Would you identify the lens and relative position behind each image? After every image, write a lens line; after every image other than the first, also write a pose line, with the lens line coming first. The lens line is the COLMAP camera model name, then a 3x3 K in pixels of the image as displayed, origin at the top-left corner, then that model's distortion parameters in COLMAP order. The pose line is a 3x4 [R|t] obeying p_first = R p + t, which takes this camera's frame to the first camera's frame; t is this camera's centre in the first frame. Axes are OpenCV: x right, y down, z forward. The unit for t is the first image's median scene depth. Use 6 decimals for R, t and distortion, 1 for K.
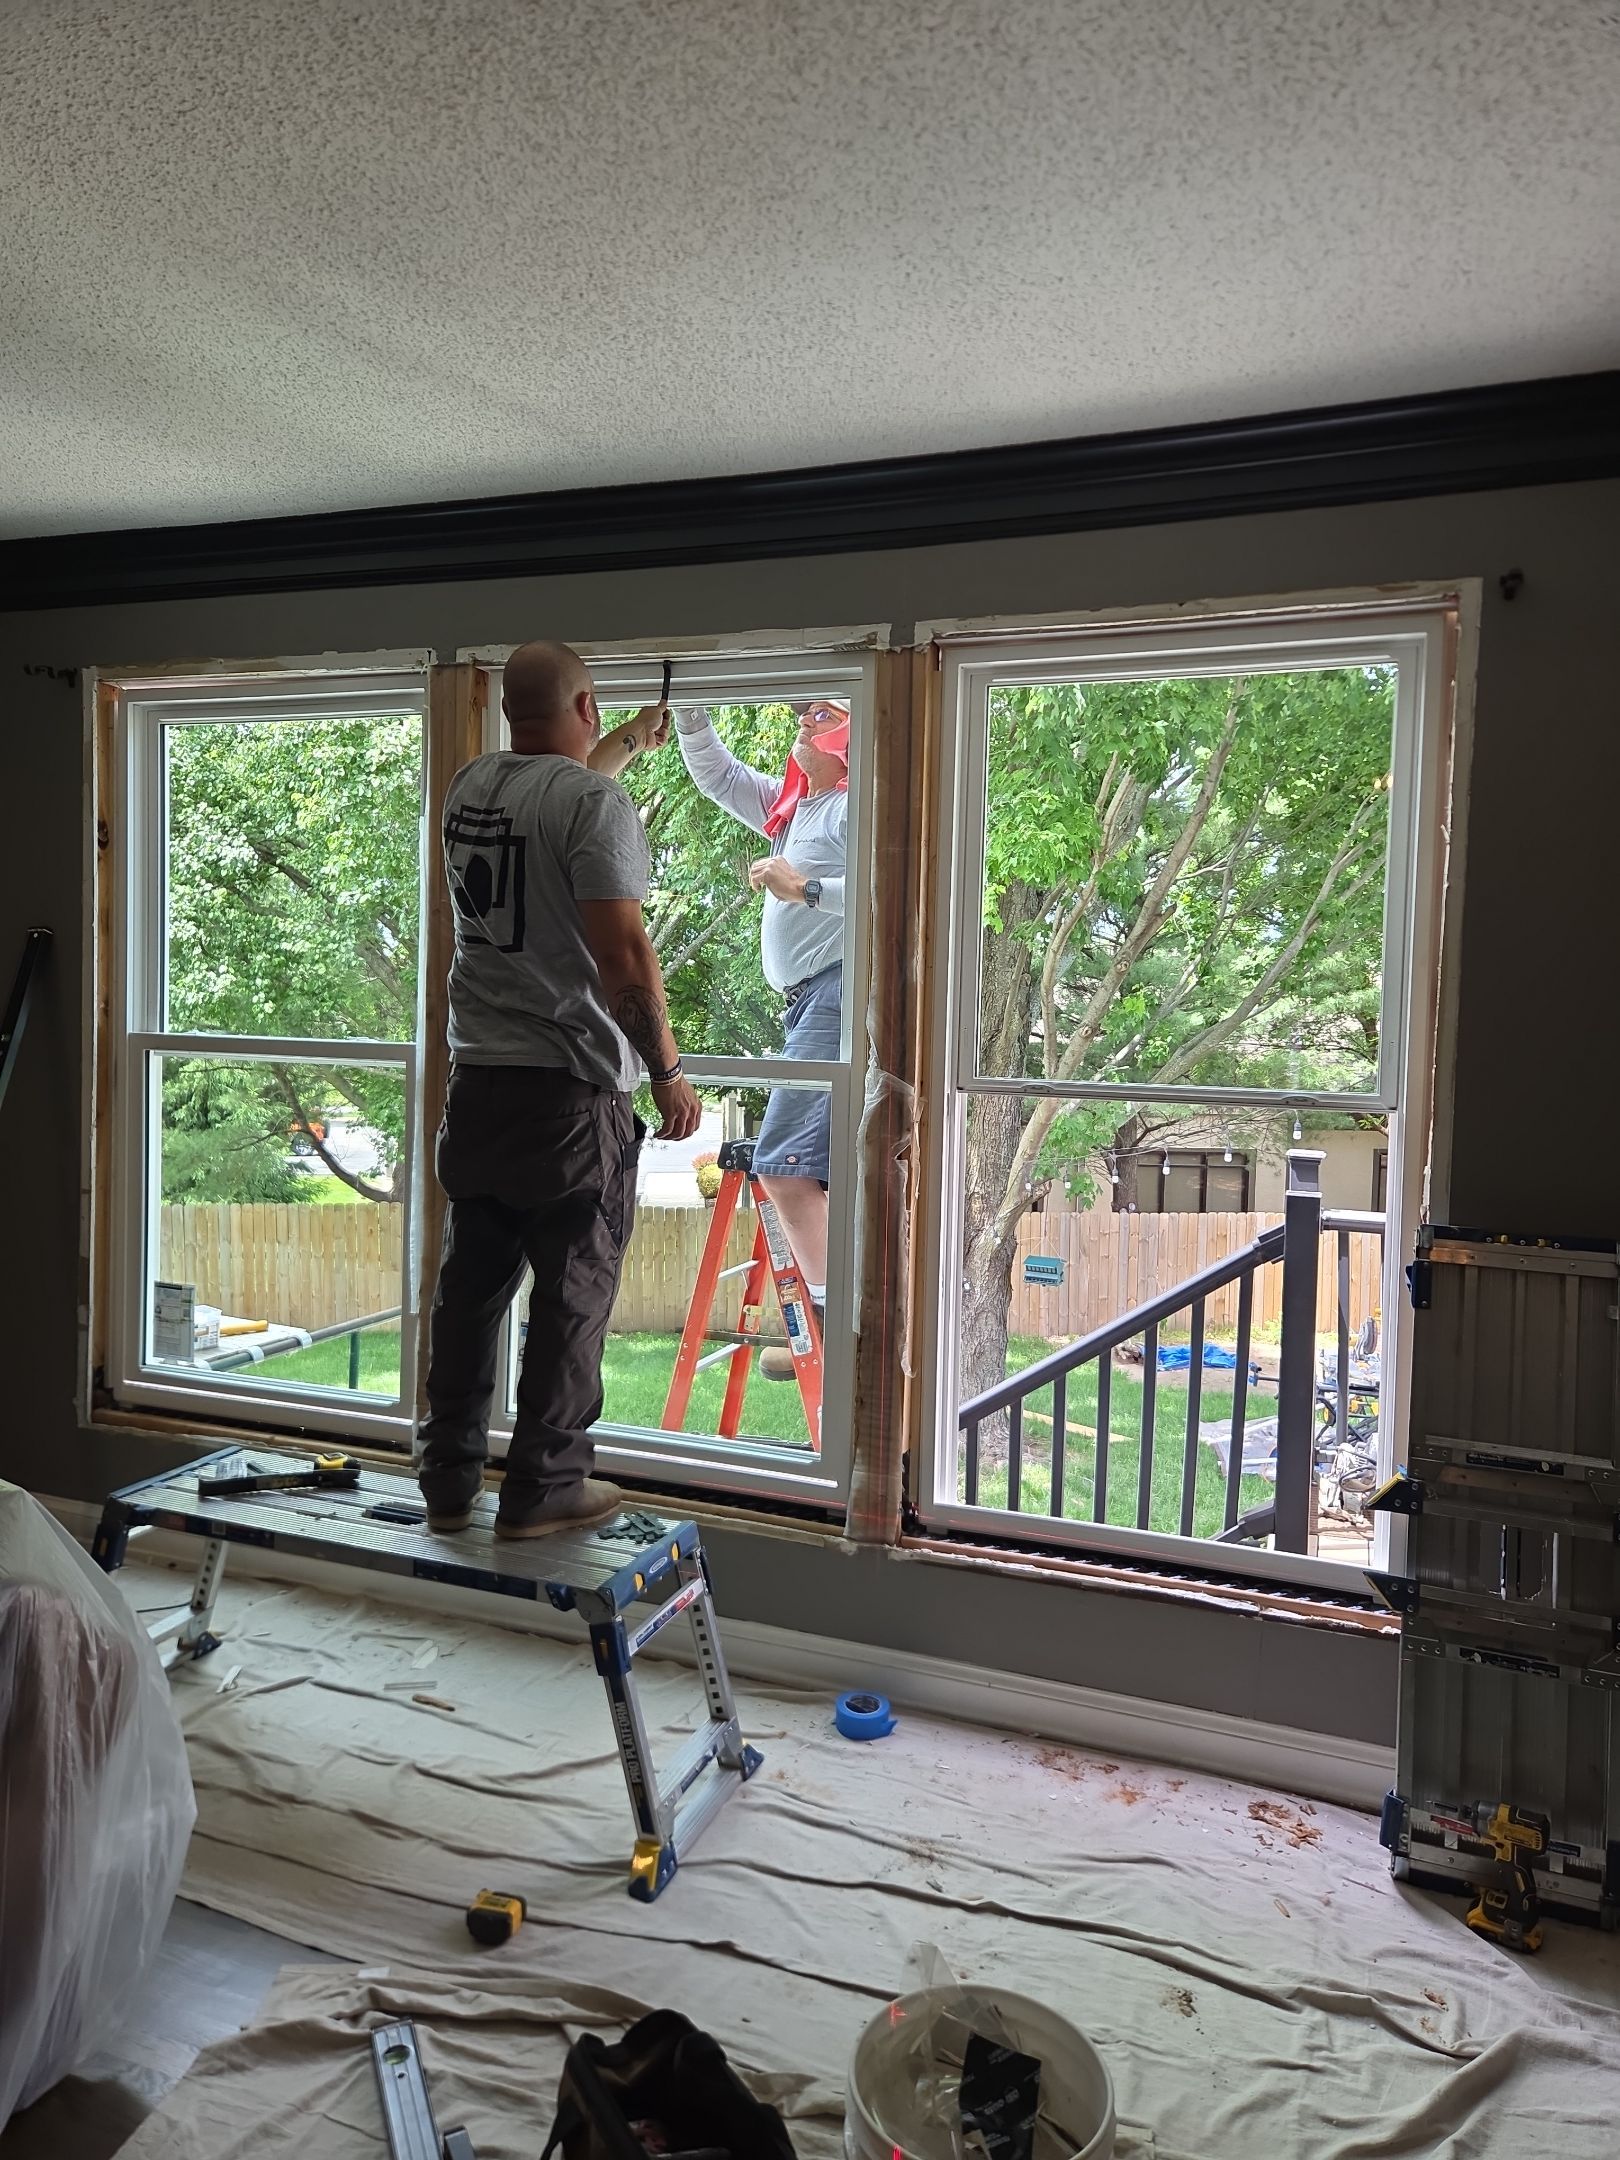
lens RADIAL K [[1494.9, 0, 818.2], [0, 1494.9, 1068.9], [0, 0, 1]] dist [0.052868, 0.000964]
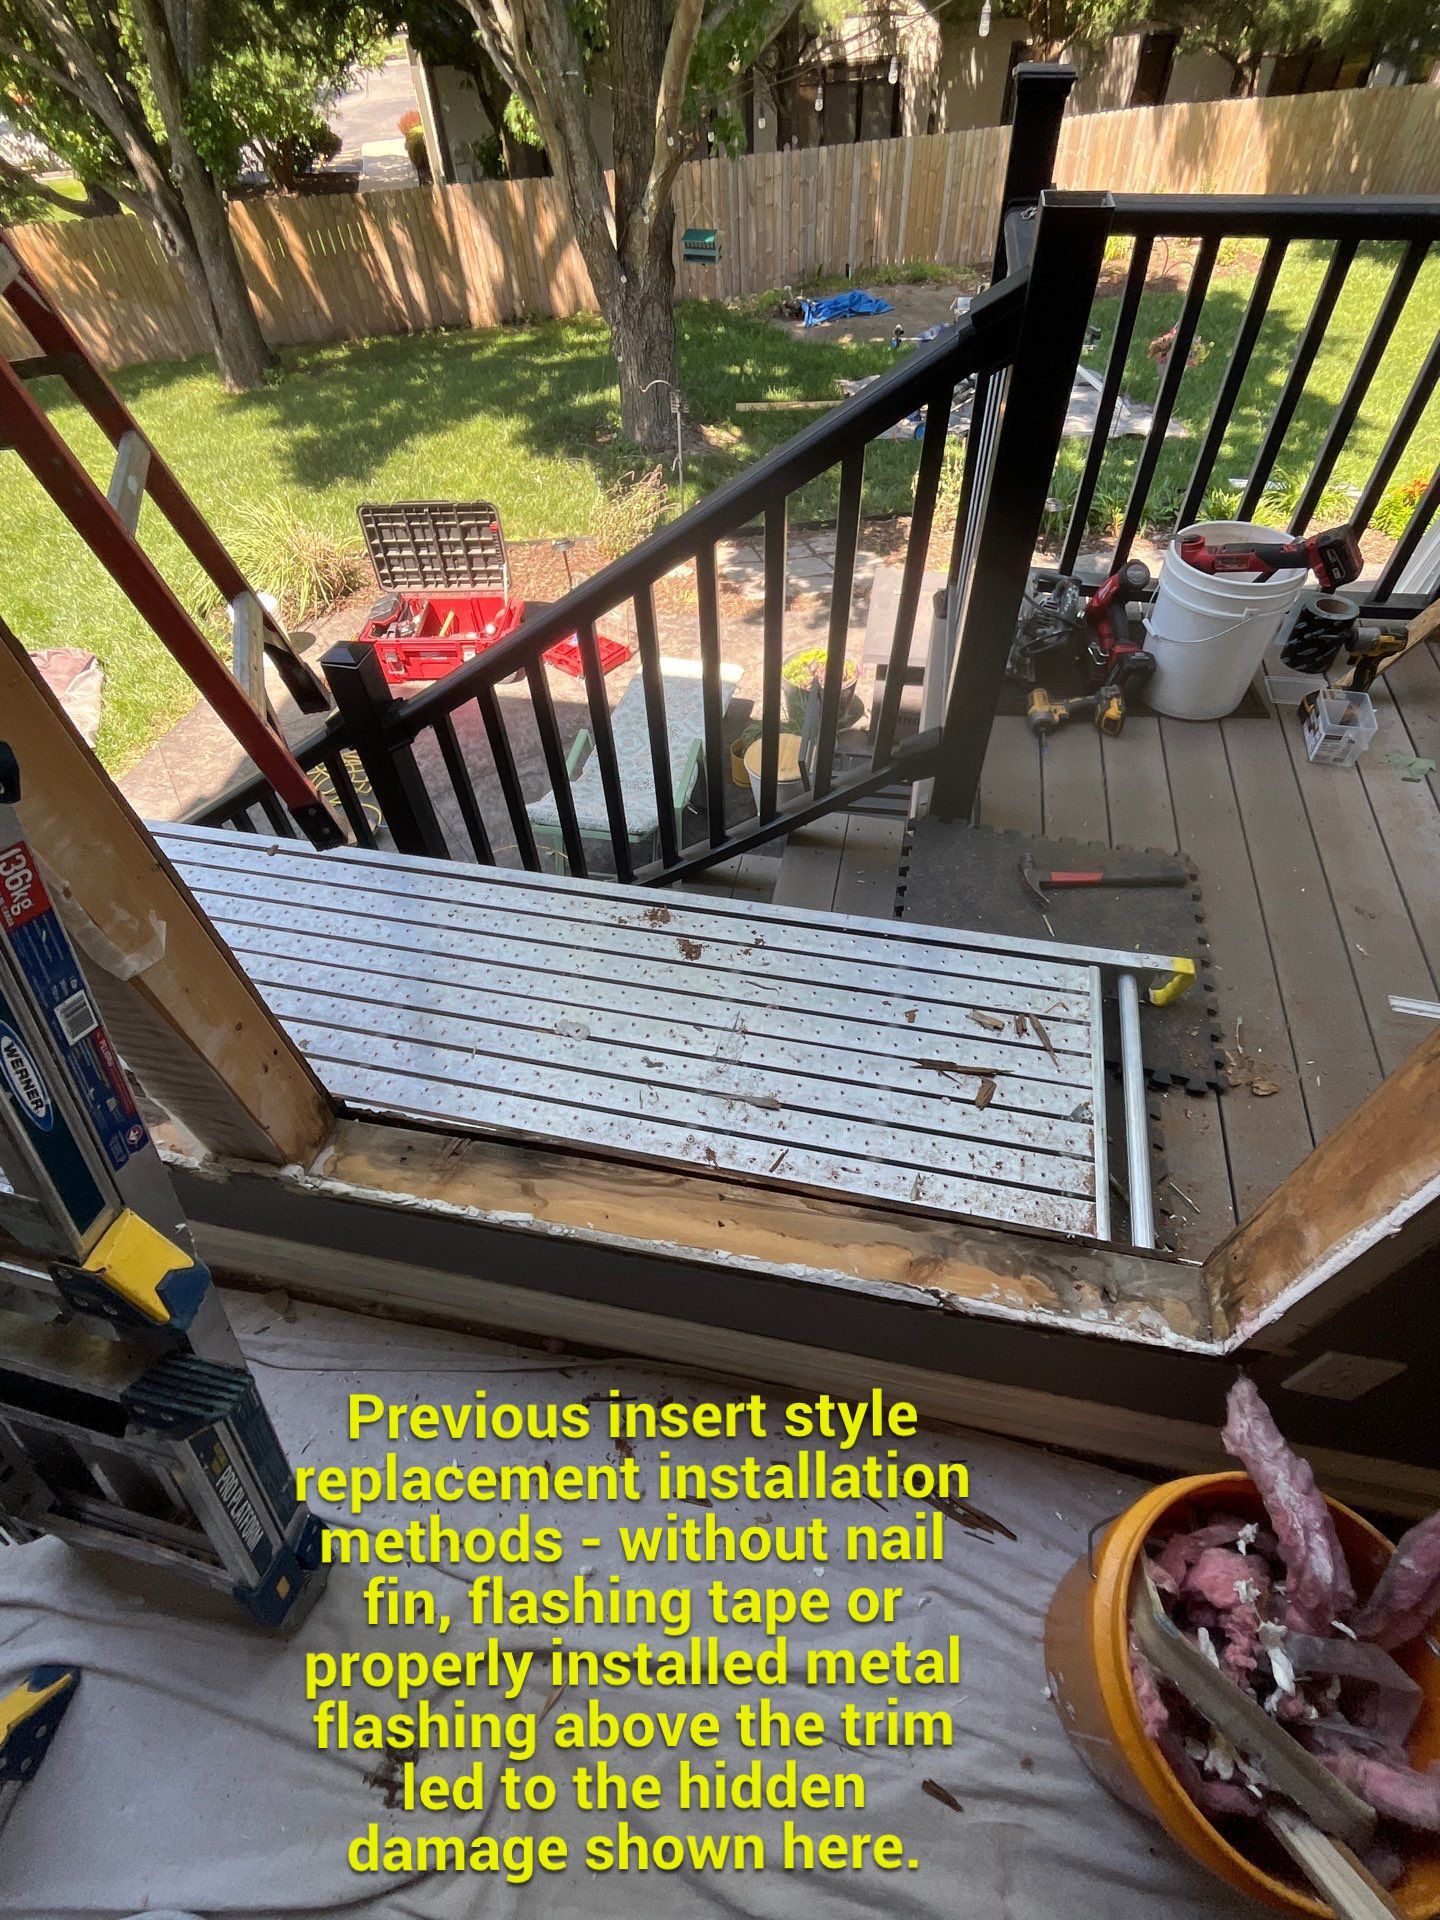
lens RADIAL K [[936.2, 0, 722.1], [0, 936.2, 968.3], [0, 0, 1]] dist [-0.010620, 0.003914]
pose [[0.986479, -0.155732, 0.051064, 0.055310], [0.069518, 0.679767, 0.730126, 0.008782], [-0.148416, -0.716703, 0.681402, 0.224068]]
